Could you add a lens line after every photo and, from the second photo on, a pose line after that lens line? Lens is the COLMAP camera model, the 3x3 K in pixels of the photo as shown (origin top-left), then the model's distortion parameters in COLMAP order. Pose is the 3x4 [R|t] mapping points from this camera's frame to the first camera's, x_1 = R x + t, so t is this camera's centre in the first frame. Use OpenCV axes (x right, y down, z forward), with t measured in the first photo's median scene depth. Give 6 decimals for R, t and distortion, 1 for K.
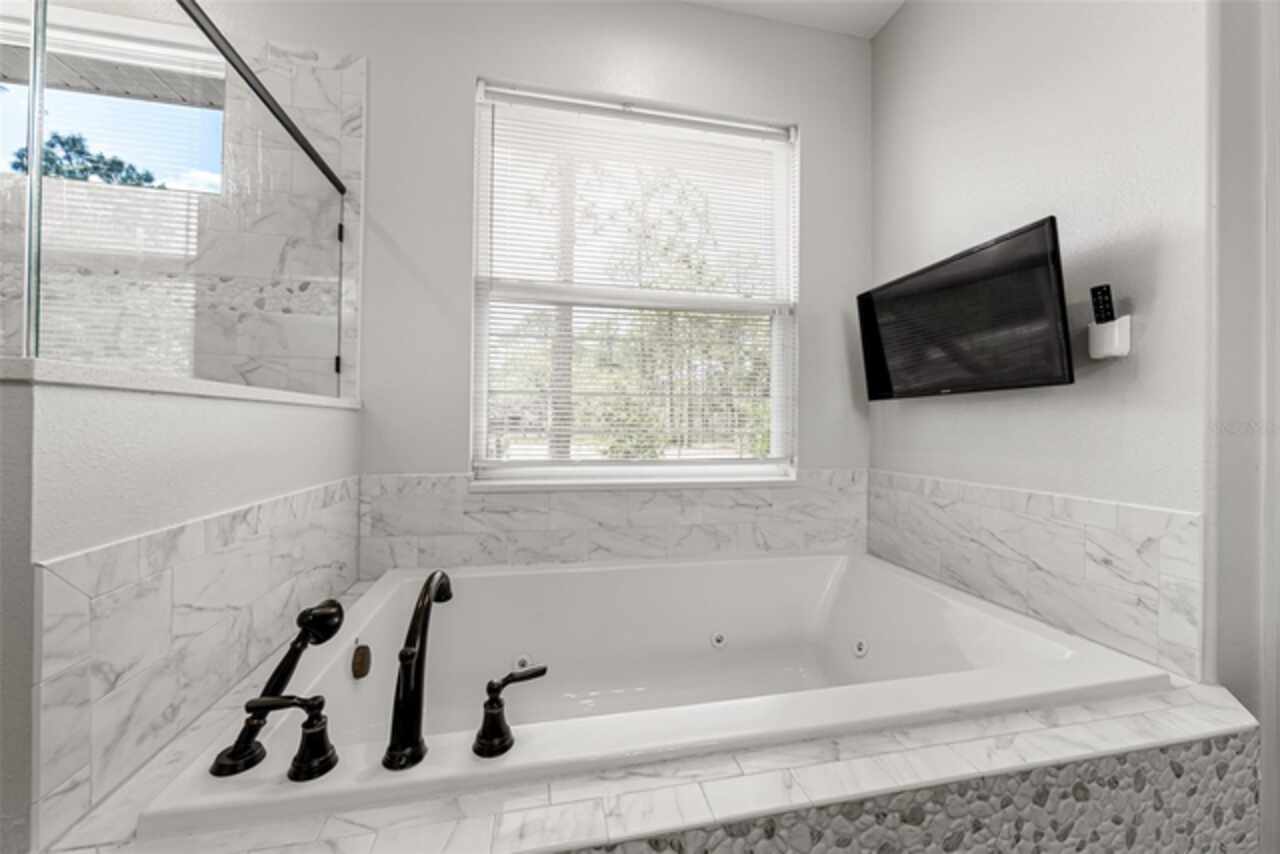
lens RADIAL K [[472.7, 0, 638.8], [0, 472.7, 424.5], [0, 0, 1]] dist [-0.001831, -0.000132]
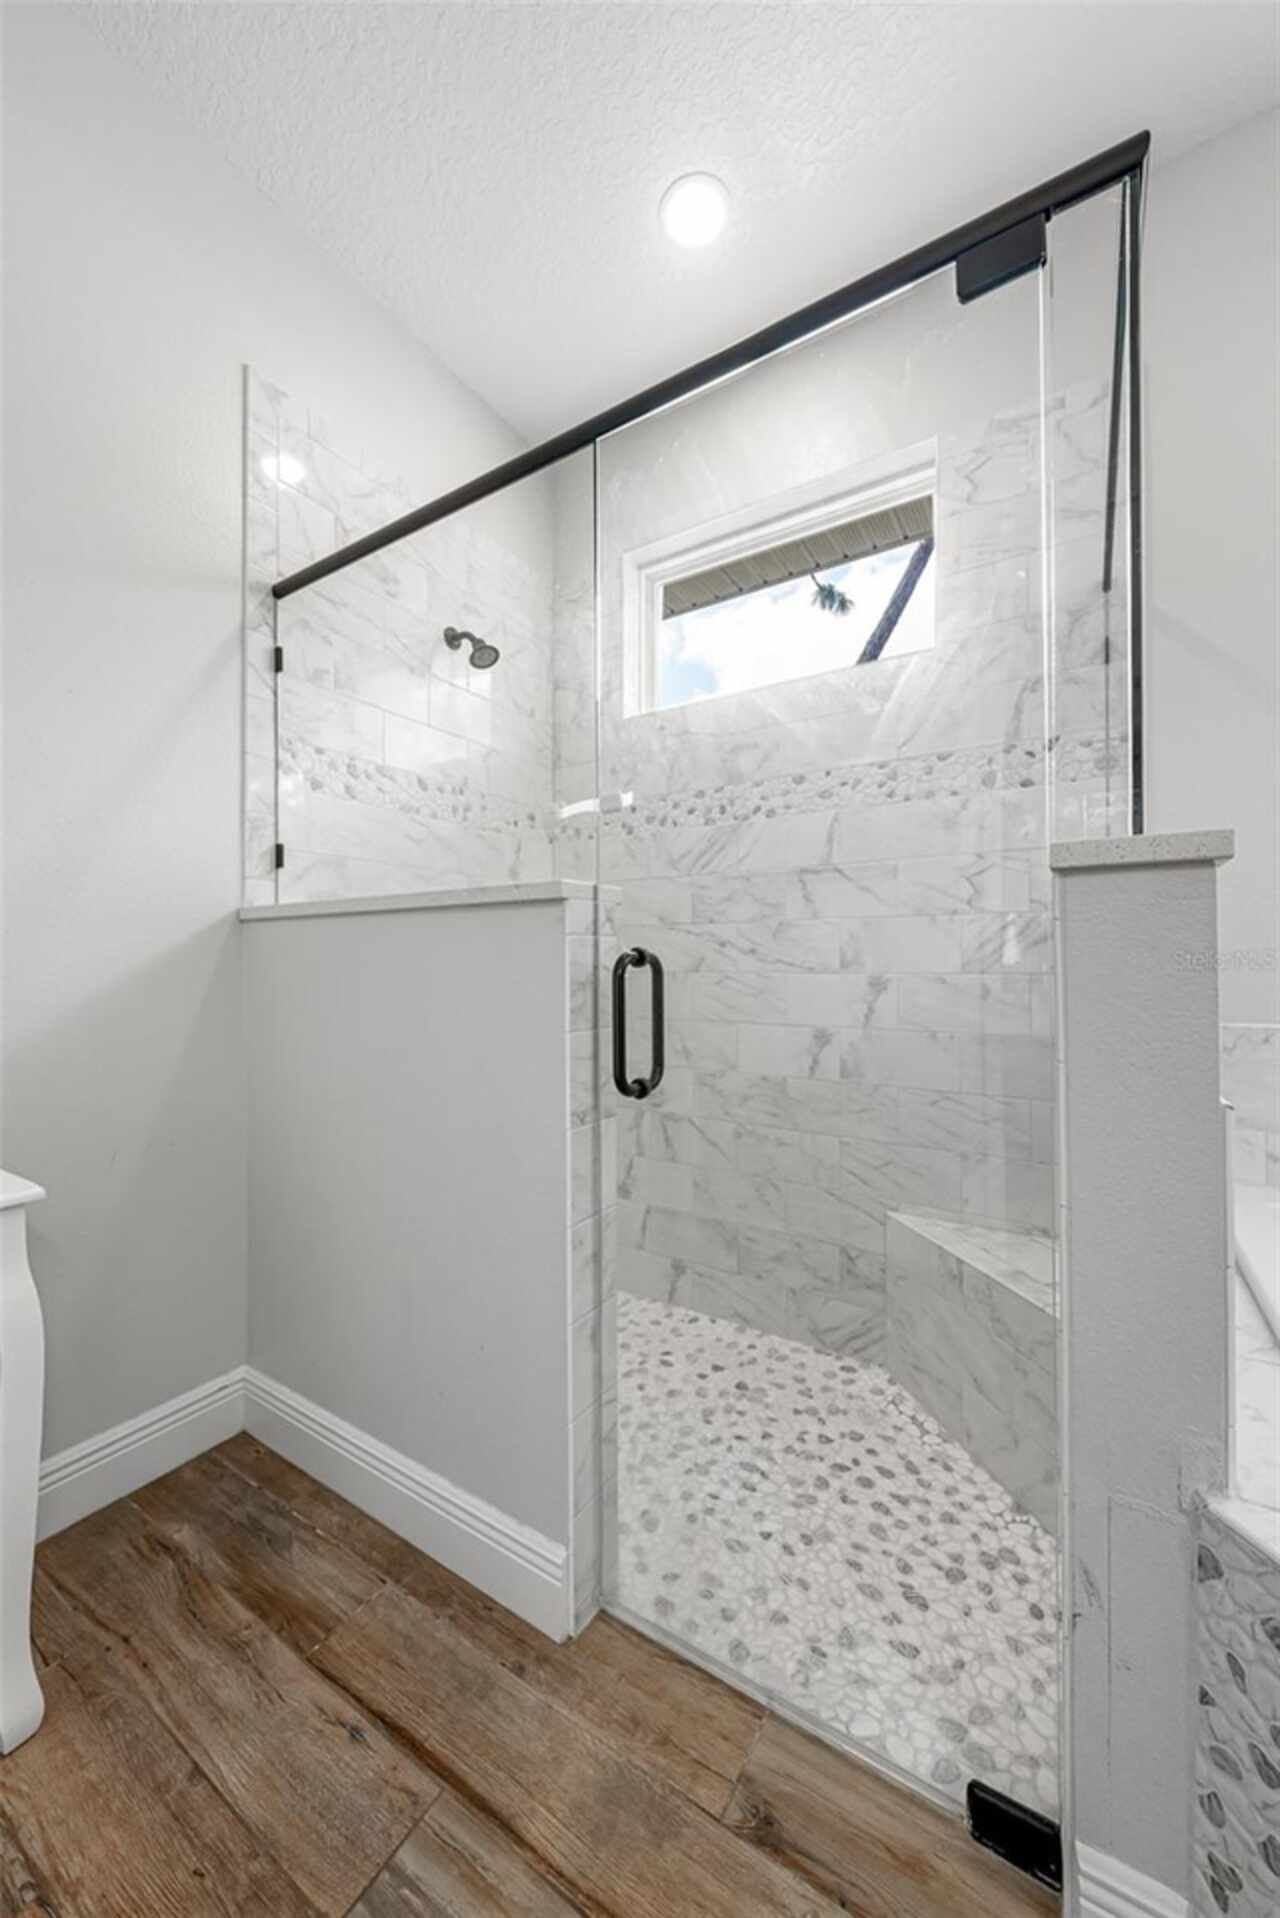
lens RADIAL K [[708.3, 0, 641.0], [0, 708.3, 966.7], [0, 0, 1]] dist [-0.001831, -0.000132]
pose [[0.717772, -0.012823, -0.696160, -0.430974], [0.011731, 0.999911, -0.006322, 0.032218], [0.696179, -0.003629, 0.717859, -0.158018]]
